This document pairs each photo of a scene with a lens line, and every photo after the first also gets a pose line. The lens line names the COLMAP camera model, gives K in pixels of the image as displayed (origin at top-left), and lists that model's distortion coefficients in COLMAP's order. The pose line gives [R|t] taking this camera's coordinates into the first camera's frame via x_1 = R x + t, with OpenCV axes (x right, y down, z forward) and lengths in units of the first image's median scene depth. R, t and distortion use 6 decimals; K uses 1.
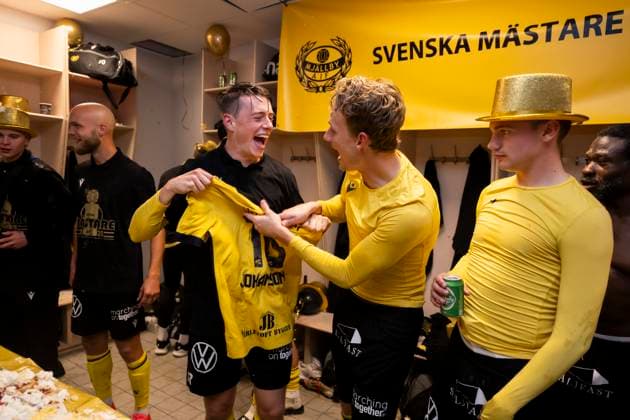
lens RADIAL K [[436.6, 0, 308.2], [0, 436.6, 204.6], [0, 0, 1]] dist [0.017611, -0.004539]
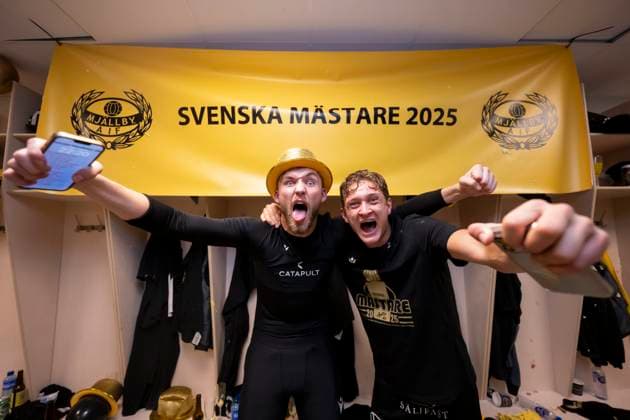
lens RADIAL K [[232.8, 0, 314.3], [0, 232.8, 211.7], [0, 0, 1]] dist [-0.002919, 0.001591]
pose [[0.807116, 0.010934, 0.590292, 0.097845], [0.078063, 0.989074, -0.125057, -0.061015], [-0.585210, 0.147015, 0.797443, 0.501667]]
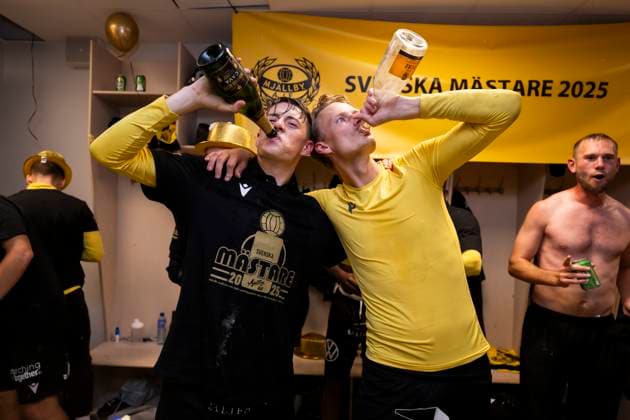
lens RADIAL K [[436.6, 0, 308.3], [0, 436.6, 212.9], [0, 0, 1]] dist [0.017611, -0.004539]
pose [[0.830247, -0.013119, 0.557241, -0.517814], [0.040288, 0.998521, -0.036519, -0.009840], [-0.555938, 0.052770, 0.829547, 0.241479]]
